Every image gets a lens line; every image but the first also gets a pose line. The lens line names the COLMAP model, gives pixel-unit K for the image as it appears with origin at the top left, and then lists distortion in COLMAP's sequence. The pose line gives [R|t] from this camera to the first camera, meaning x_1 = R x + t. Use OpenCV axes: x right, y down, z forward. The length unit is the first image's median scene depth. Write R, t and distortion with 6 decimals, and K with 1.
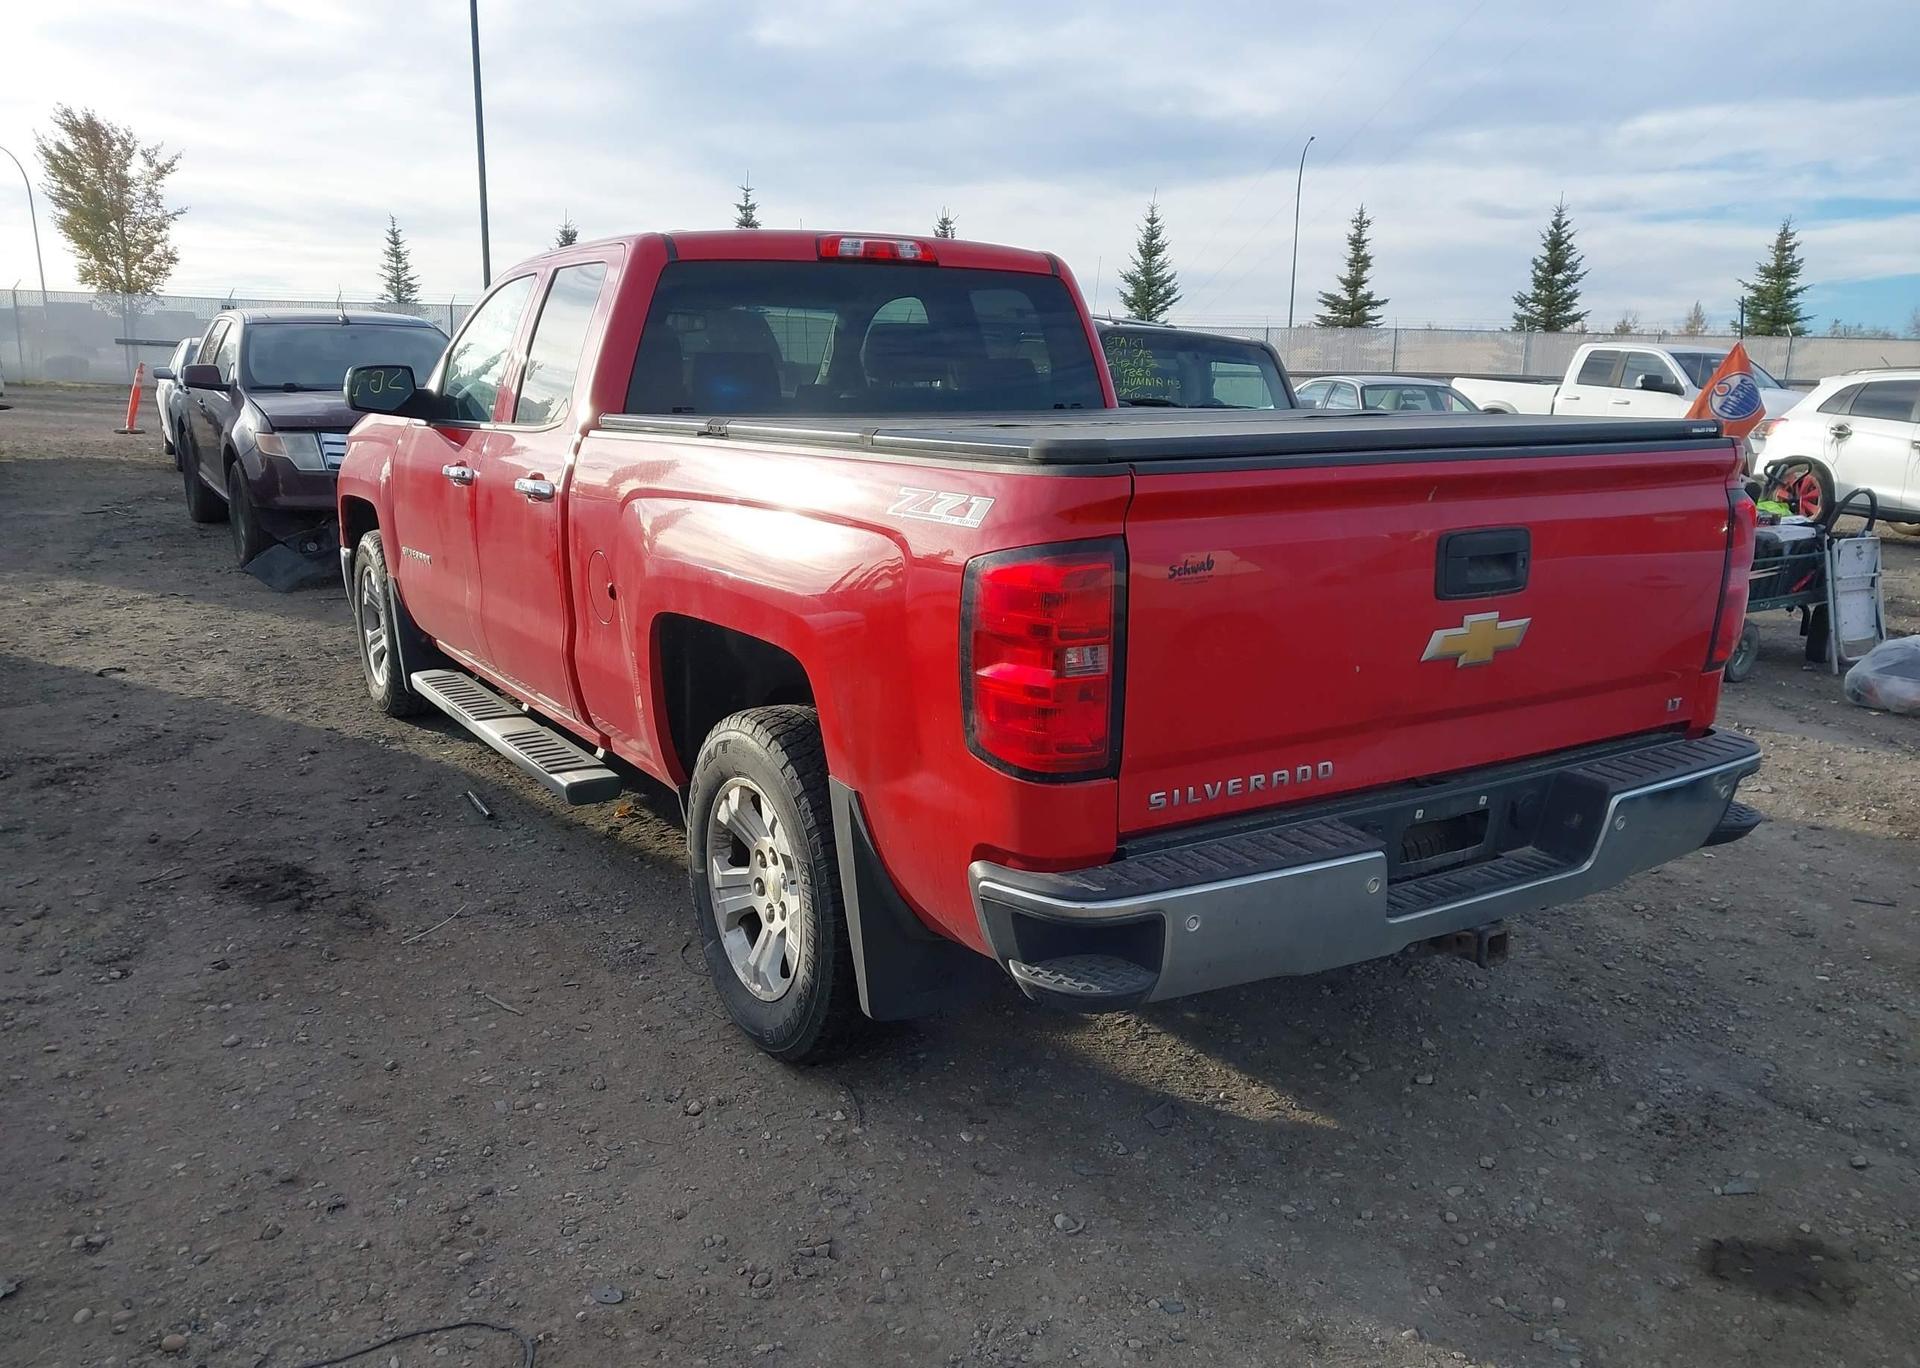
lens RADIAL K [[1543.8, 0, 982.8], [0, 1543.8, 682.9], [0, 0, 1]] dist [0.007076, 0.006595]
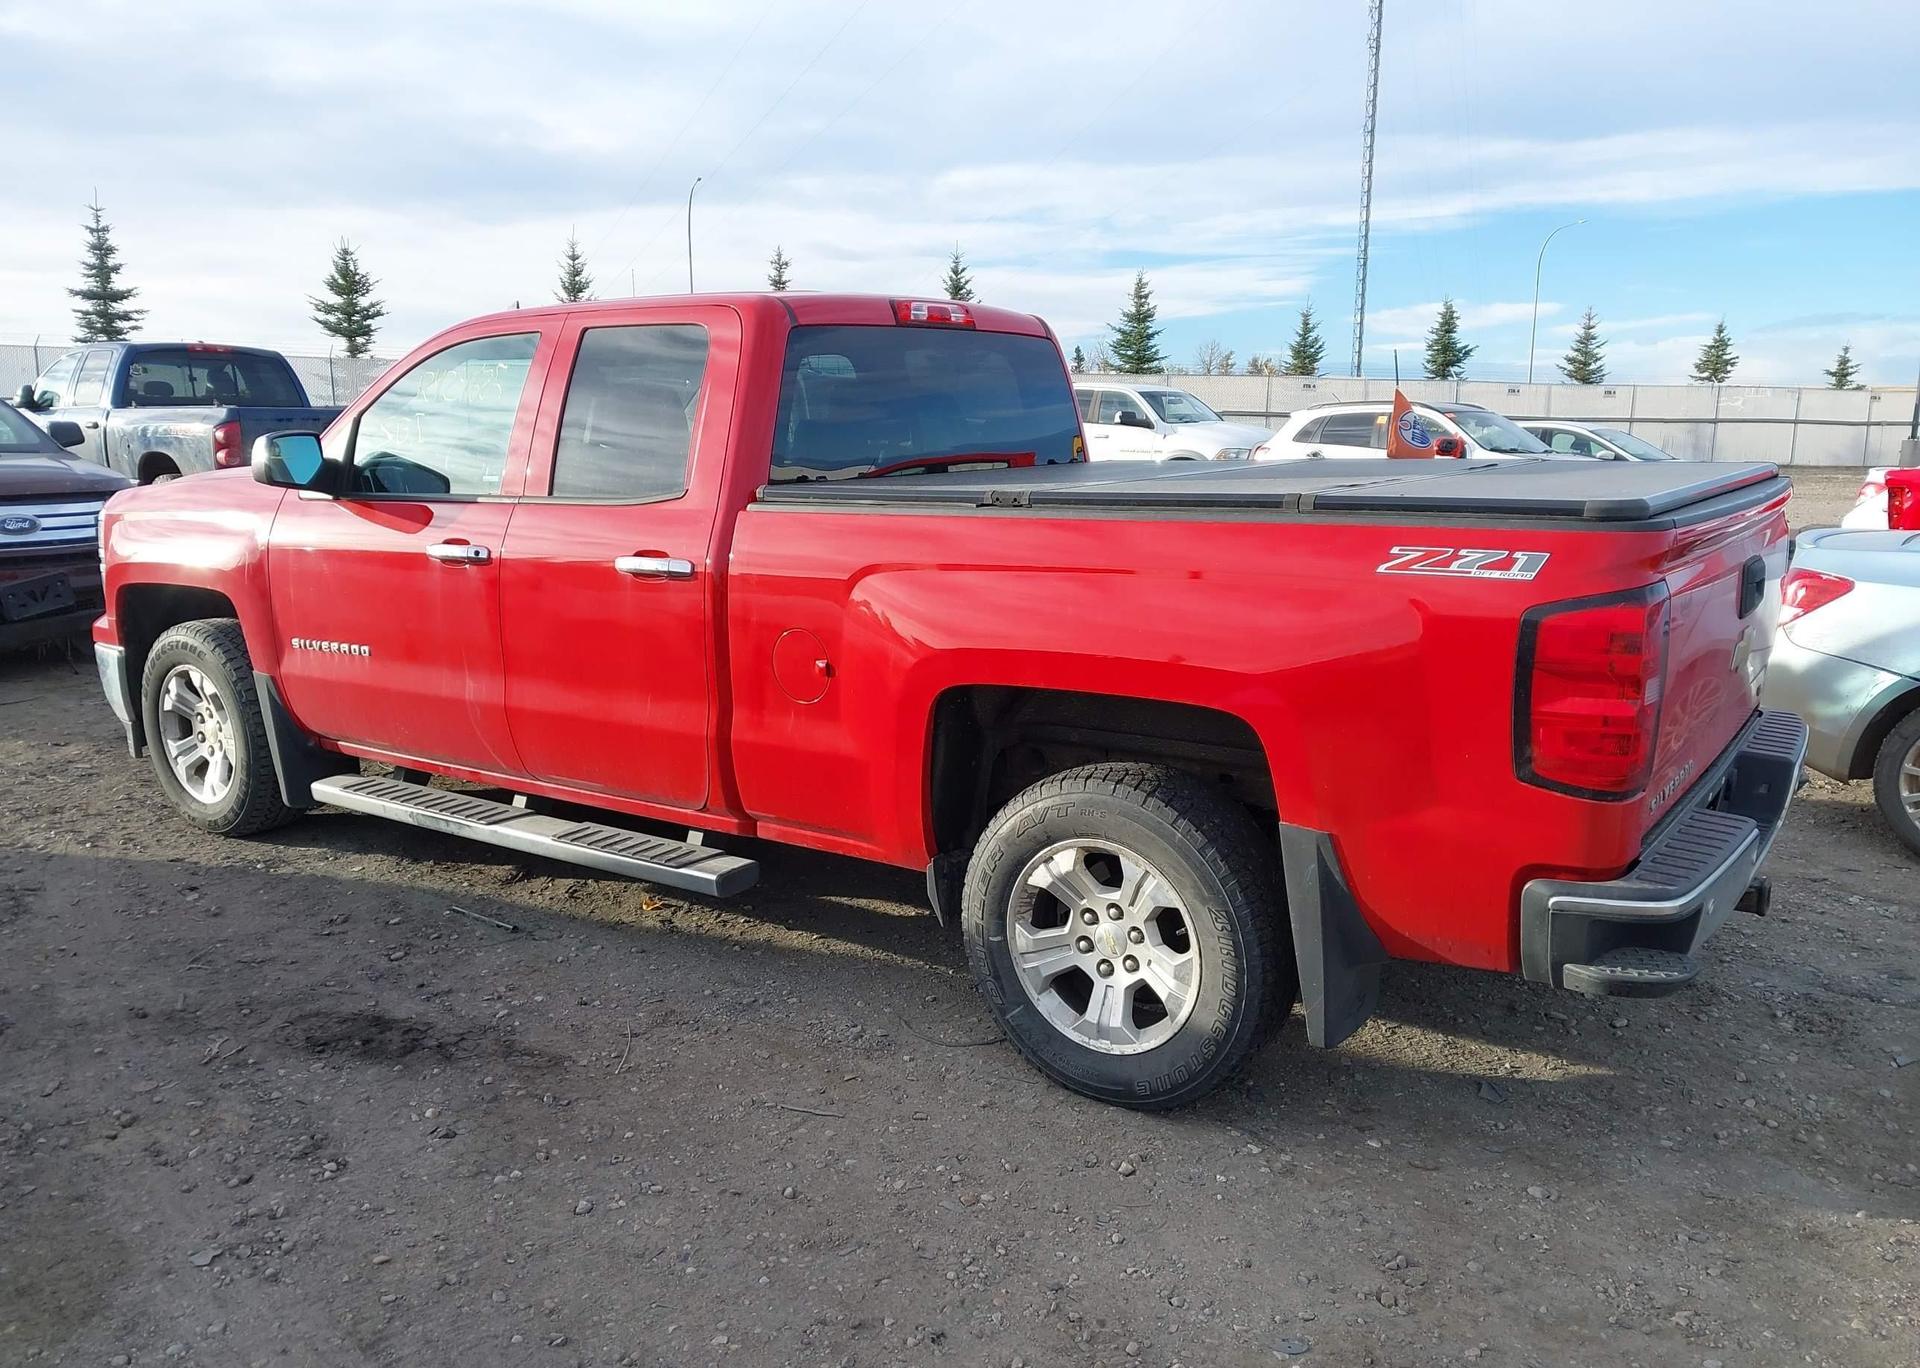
lens RADIAL K [[1538.6, 0, 955.2], [0, 1538.6, 687.4], [0, 0, 1]] dist [0.024553, -0.013651]
pose [[0.917647, -0.083154, 0.388599, -0.427322], [0.089930, 0.995948, 0.000753, -0.032230], [-0.387087, 0.034256, 0.921407, 0.064899]]
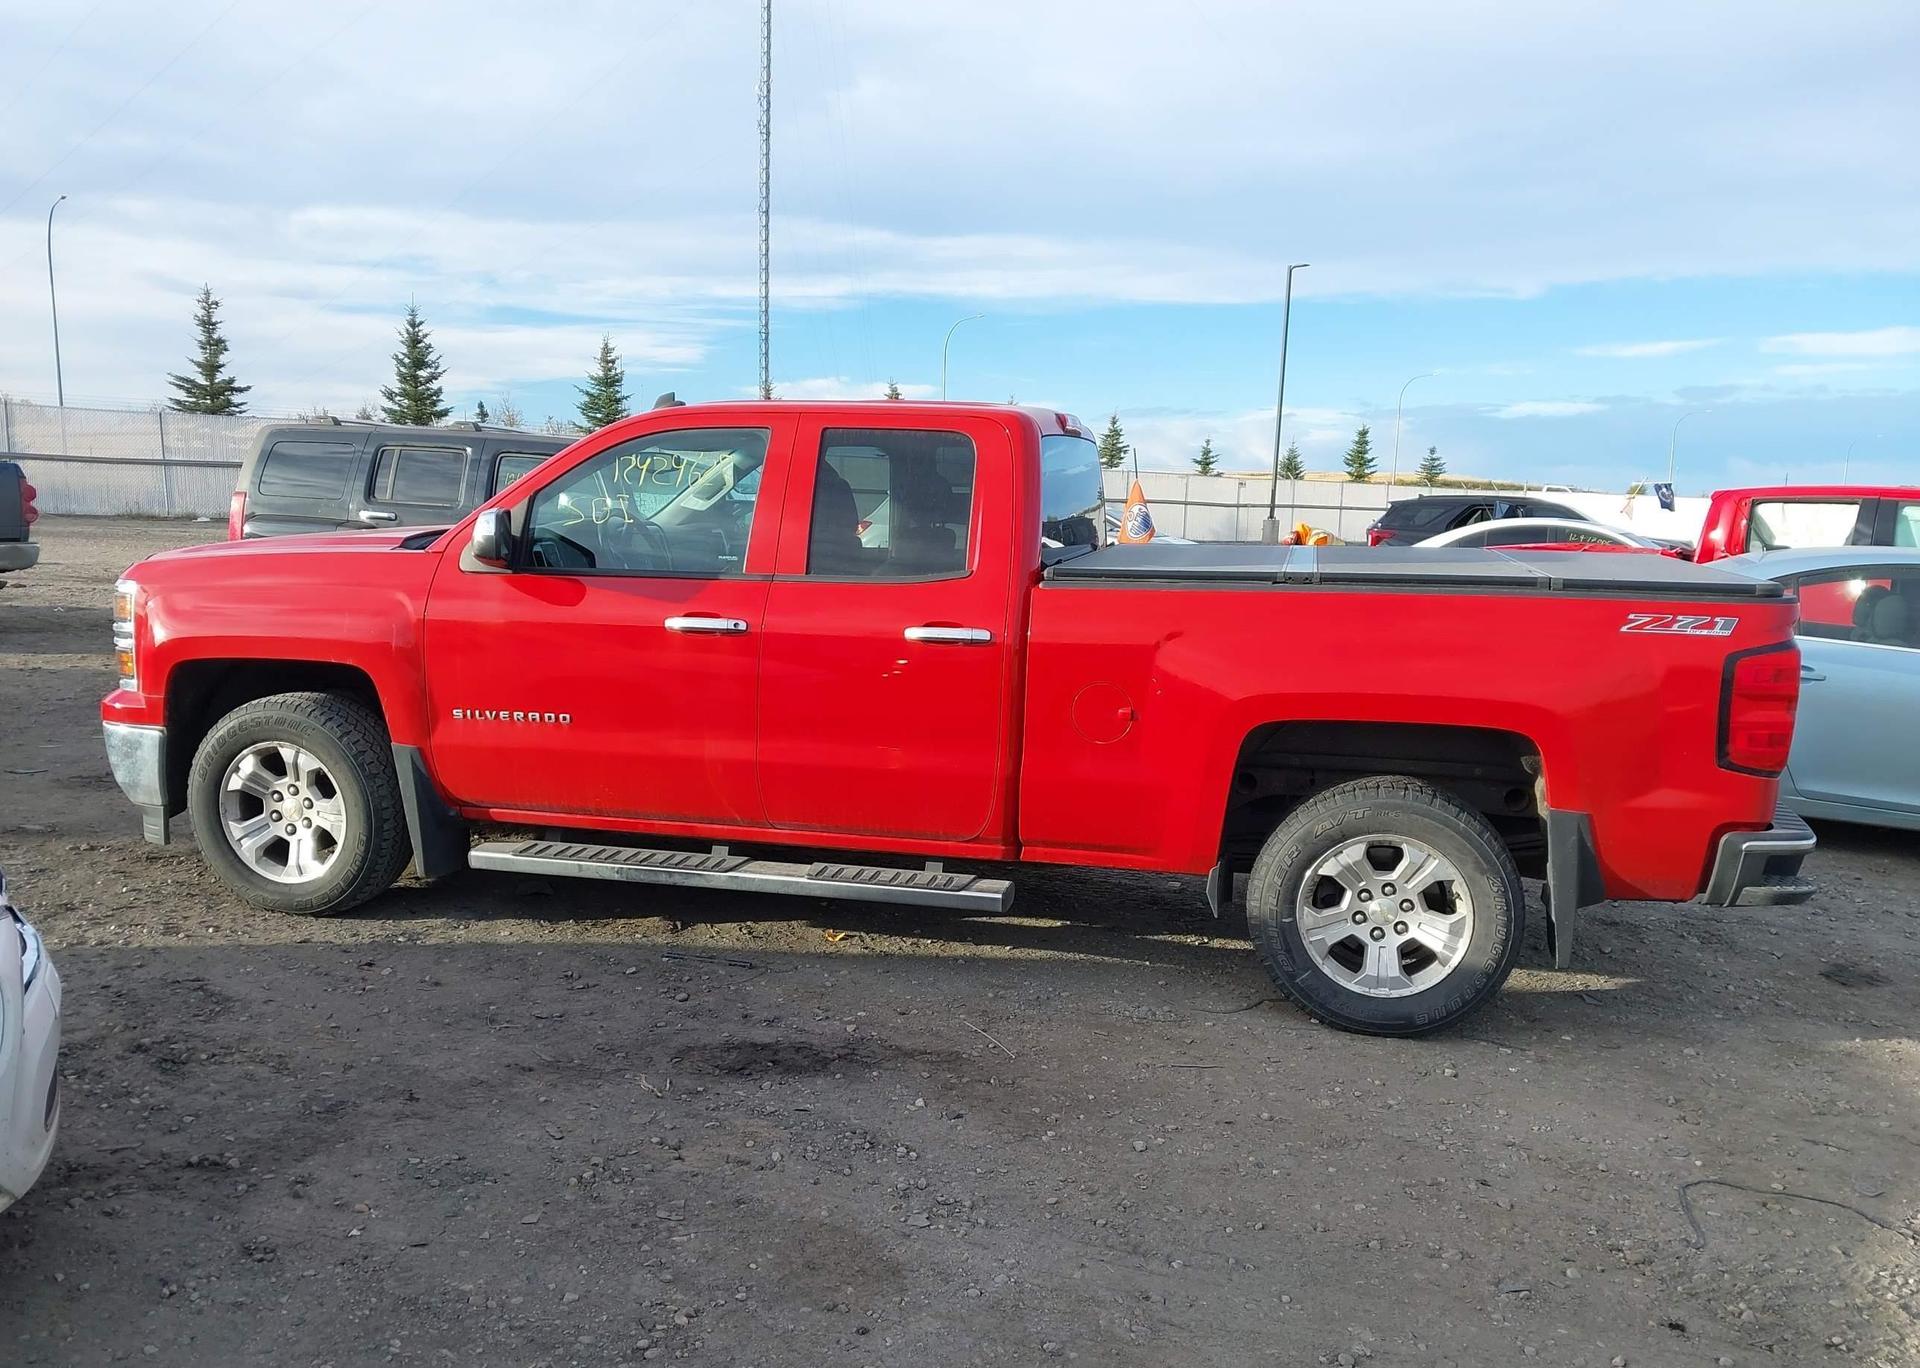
lens RADIAL K [[1538.6, 0, 955.2], [0, 1538.6, 687.4], [0, 0, 1]] dist [0.024553, -0.013651]
pose [[0.700840, -0.089059, 0.707737, -0.930322], [0.123019, 0.992400, 0.003060, -0.079684], [-0.702630, 0.084921, 0.706469, 0.201699]]
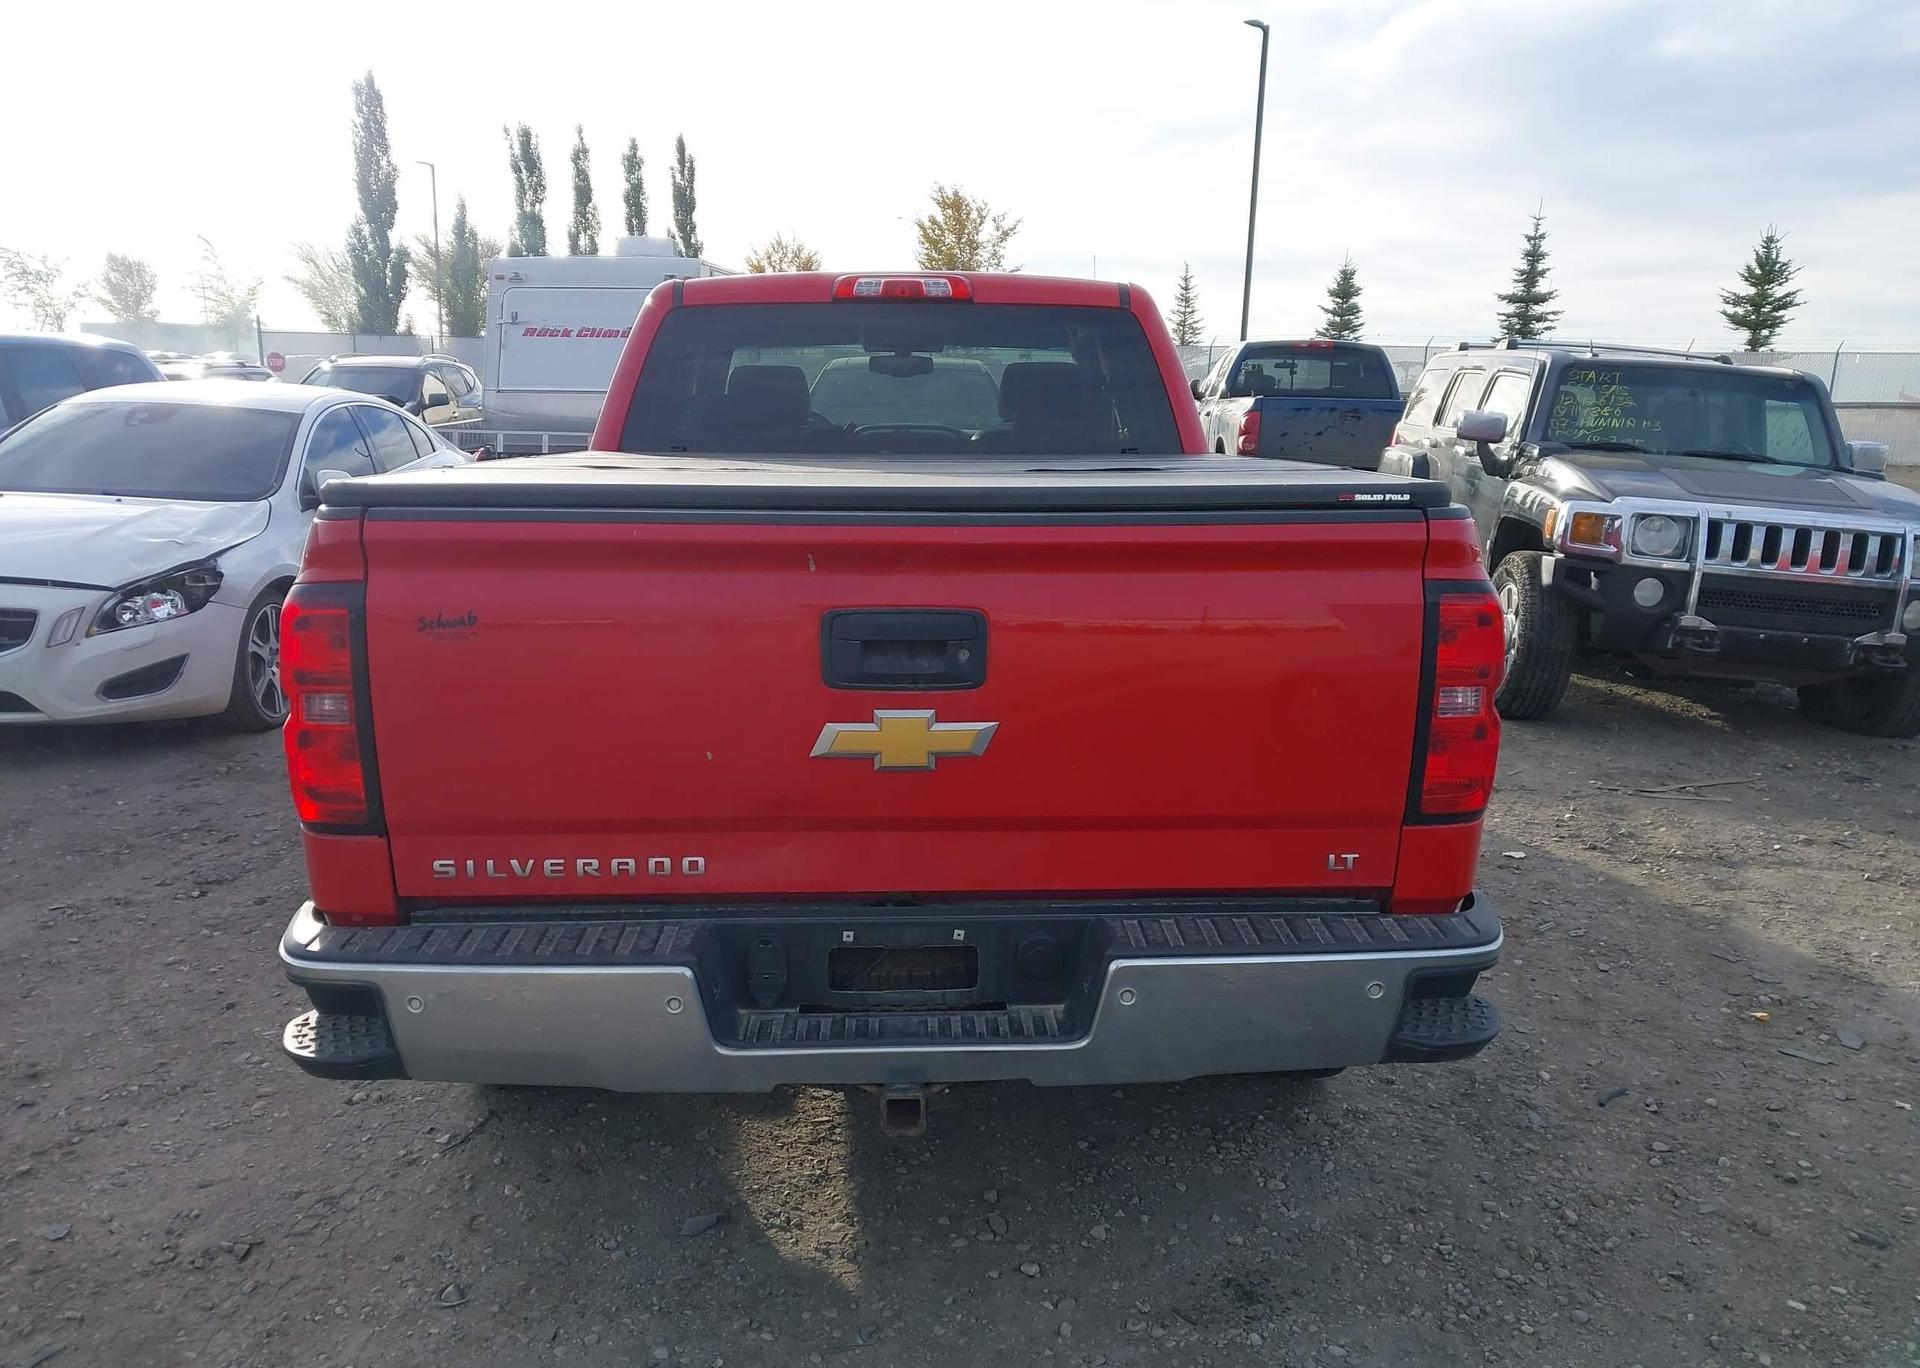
lens RADIAL K [[1534.6, 0, 966.1], [0, 1534.6, 680.8], [0, 0, 1]] dist [0.025855, -0.010557]
pose [[0.861503, 0.090646, -0.499595, 0.438548], [-0.102358, 0.994740, 0.003978, -0.038386], [0.497328, 0.047710, 0.866250, 0.175808]]
